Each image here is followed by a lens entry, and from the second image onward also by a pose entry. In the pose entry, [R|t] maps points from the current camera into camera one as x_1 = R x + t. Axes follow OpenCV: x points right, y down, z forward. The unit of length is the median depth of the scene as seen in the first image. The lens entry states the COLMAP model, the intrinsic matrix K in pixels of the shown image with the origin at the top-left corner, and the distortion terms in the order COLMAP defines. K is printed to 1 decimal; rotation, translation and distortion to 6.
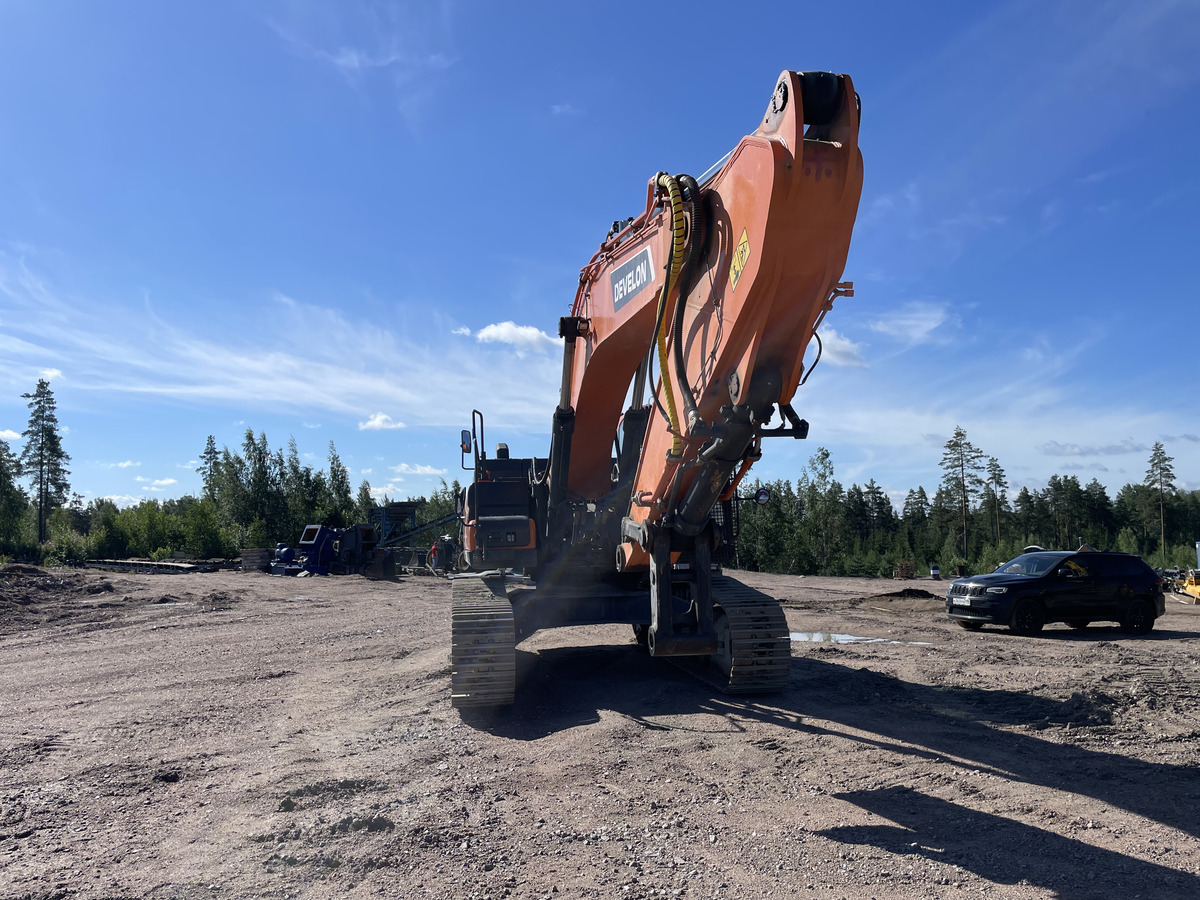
lens RADIAL K [[918.5, 0, 611.1], [0, 918.5, 444.0], [0, 0, 1]] dist [0.103157, -0.143257]
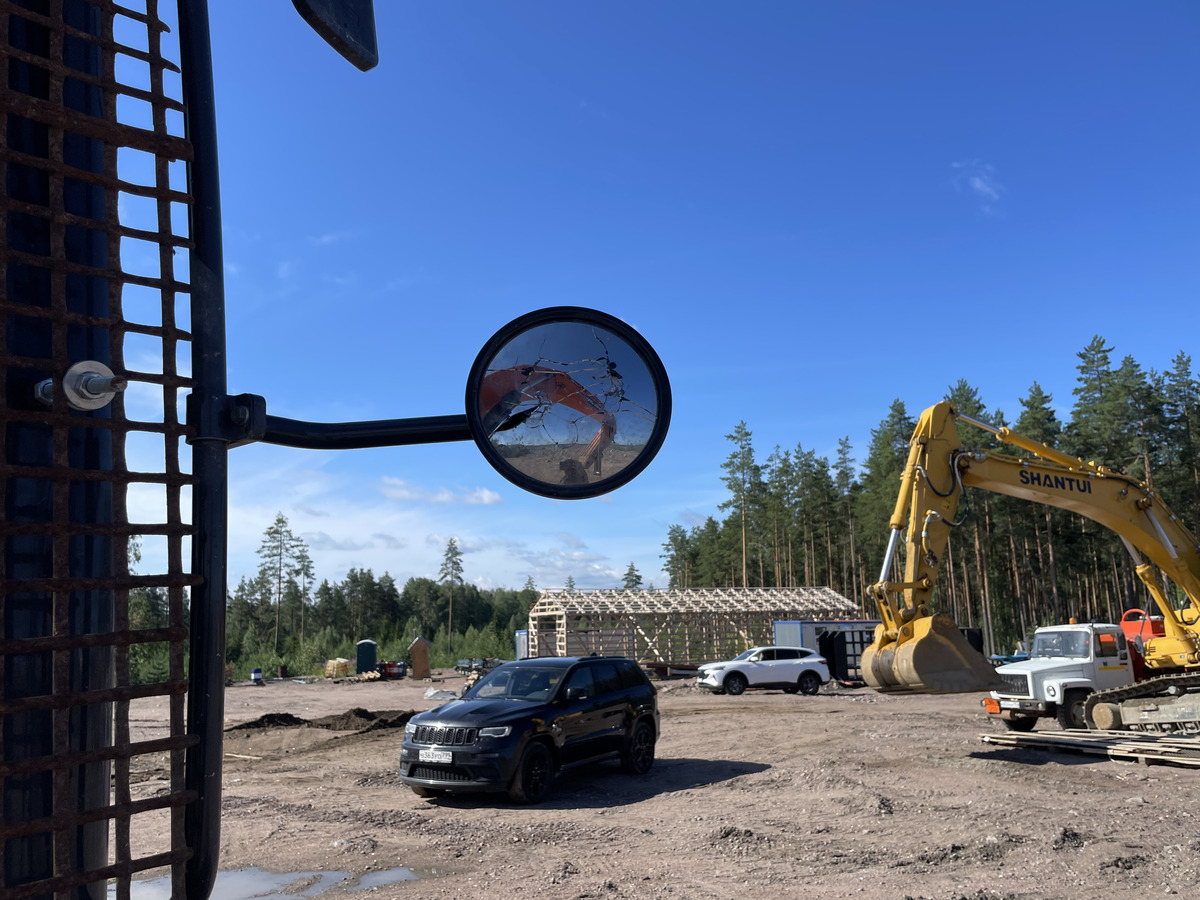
lens RADIAL K [[898.0, 0, 600.0], [0, 898.0, 450.0], [0, 0, 1]] dist [0.013512, -0.000494]
pose [[0.748389, 0.103055, 0.655205, 0.011044], [-0.038756, 0.992962, -0.111911, 0.006546], [-0.662127, 0.058360, 0.747116, 0.087350]]
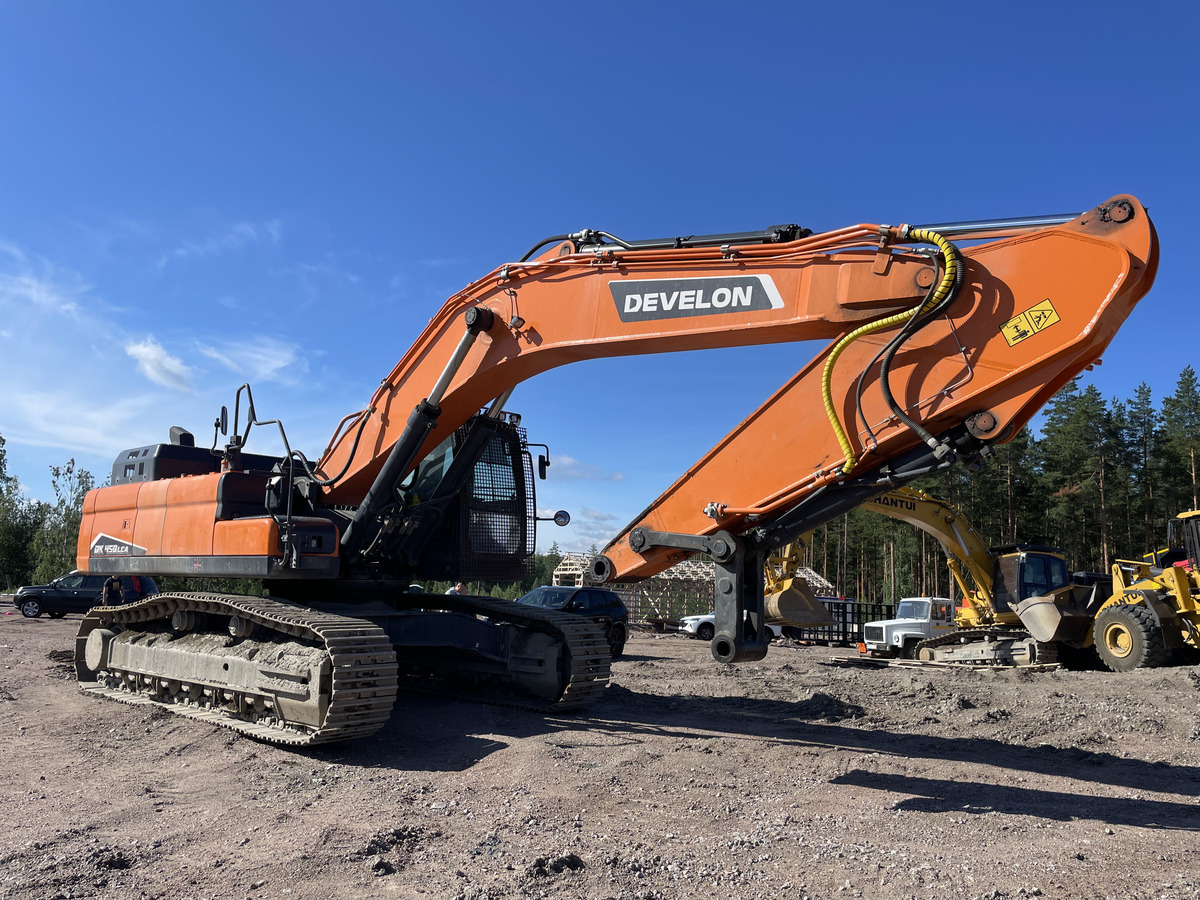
lens RADIAL K [[918.5, 0, 611.1], [0, 918.5, 444.0], [0, 0, 1]] dist [0.103157, -0.143257]
pose [[0.756635, 0.134043, 0.639950, -0.042787], [-0.106292, 0.990957, -0.081892, 0.004937], [-0.645140, -0.006059, 0.764040, 0.016761]]
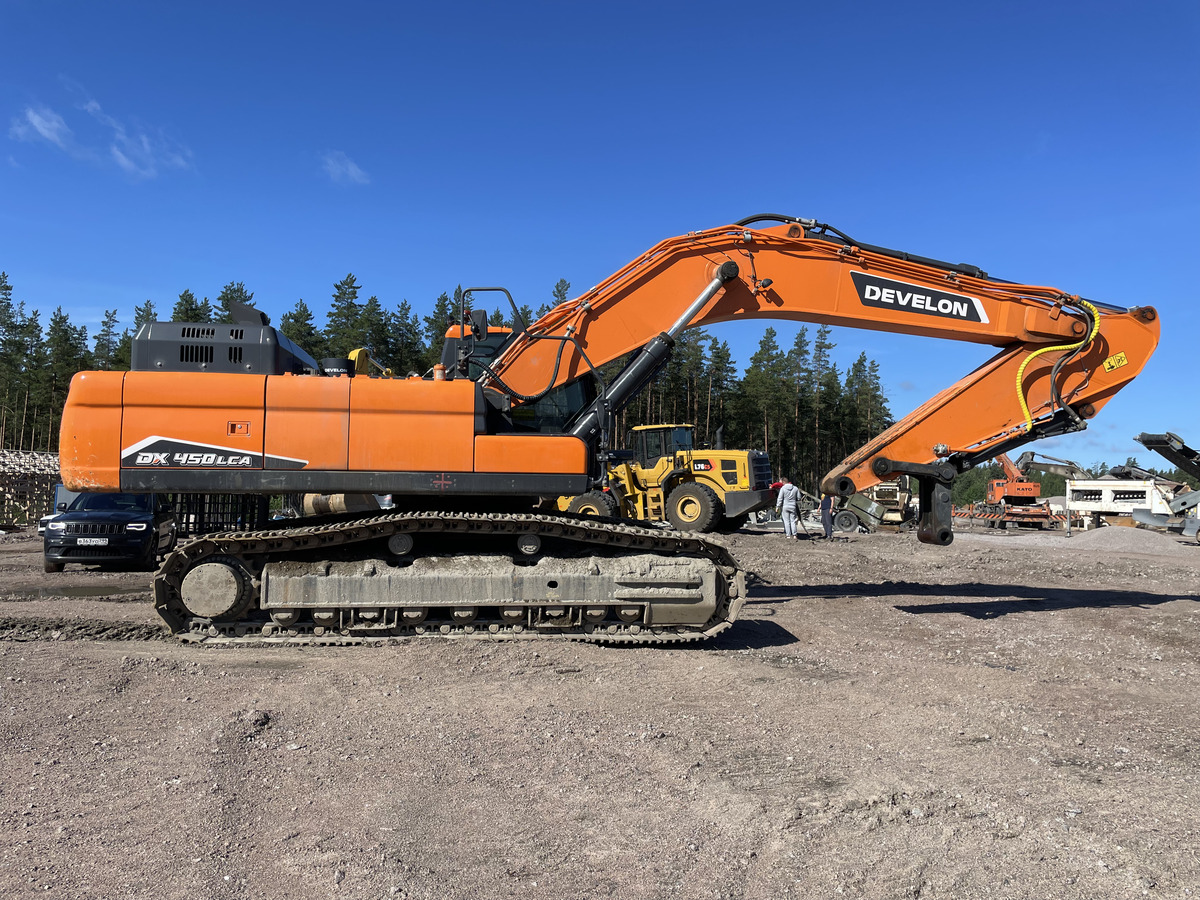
lens RADIAL K [[917.0, 0, 590.6], [0, 917.0, 450.2], [0, 0, 1]] dist [0.090038, -0.128805]
pose [[-0.003771, 0.053694, 0.998550, -0.091592], [-0.118682, 0.991476, -0.053762, 0.012972], [-0.992925, -0.118712, 0.002633, 0.094180]]
